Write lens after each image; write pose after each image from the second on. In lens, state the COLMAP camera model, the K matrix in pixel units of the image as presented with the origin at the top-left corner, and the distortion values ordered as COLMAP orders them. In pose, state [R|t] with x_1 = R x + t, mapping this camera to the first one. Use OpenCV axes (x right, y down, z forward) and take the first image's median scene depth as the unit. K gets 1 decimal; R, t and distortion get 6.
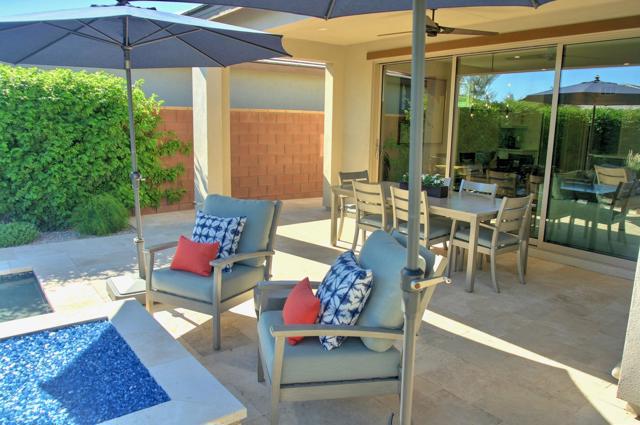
lens RADIAL K [[493.1, 0, 320.0], [0, 493.1, 212.5], [0, 0, 1]] dist [-0.037012, 0.002707]
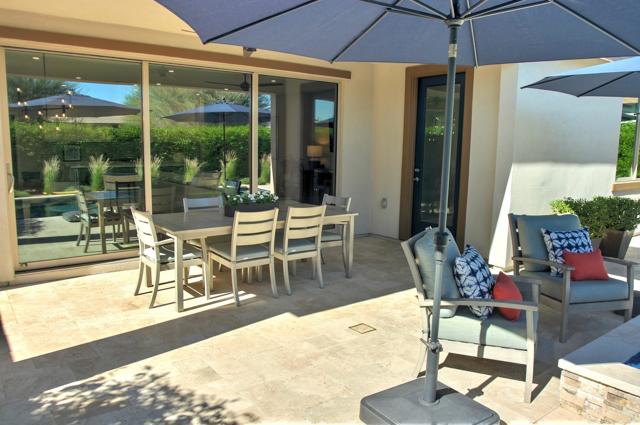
lens RADIAL K [[479.4, 0, 320.0], [0, 479.4, 212.5], [0, 0, 1]] dist [-0.076104, 0.035682]
pose [[-0.017596, -0.162381, 0.986571, -0.613072], [0.163690, 0.972943, 0.163058, -0.146978], [-0.986355, 0.164361, 0.009460, 0.743760]]
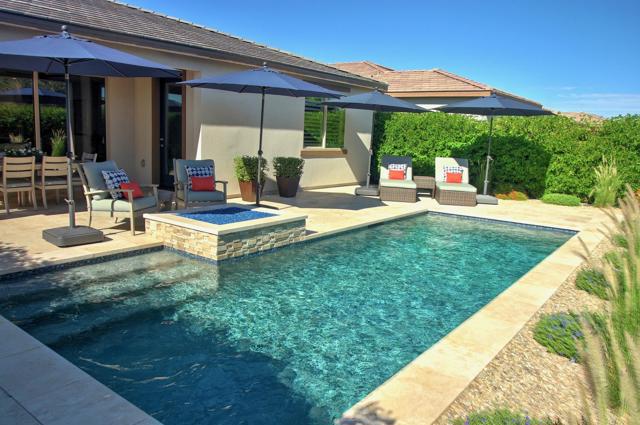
lens RADIAL K [[479.4, 0, 320.0], [0, 479.4, 212.5], [0, 0, 1]] dist [-0.076104, 0.035682]
pose [[-0.275802, -0.187833, 0.942683, -1.231584], [0.129249, 0.964568, 0.230009, -0.087206], [-0.952485, 0.185278, -0.241753, 0.439094]]
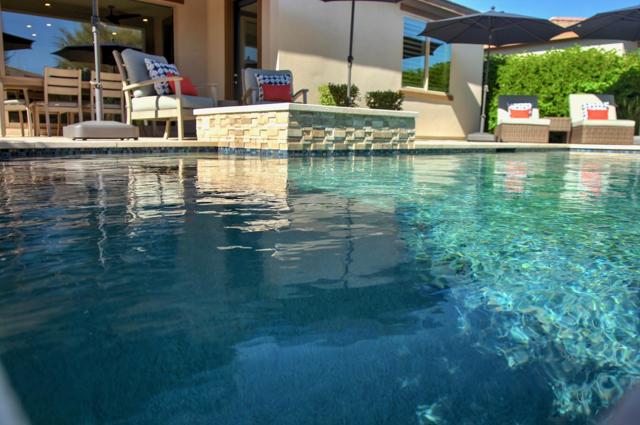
lens RADIAL K [[479.4, 0, 320.0], [0, 479.4, 212.5], [0, 0, 1]] dist [-0.076104, 0.035682]
pose [[-0.098103, -0.175406, 0.979596, -0.967975], [0.166060, 0.967658, 0.189899, 0.140554], [-0.981224, 0.181301, -0.065802, 0.436850]]
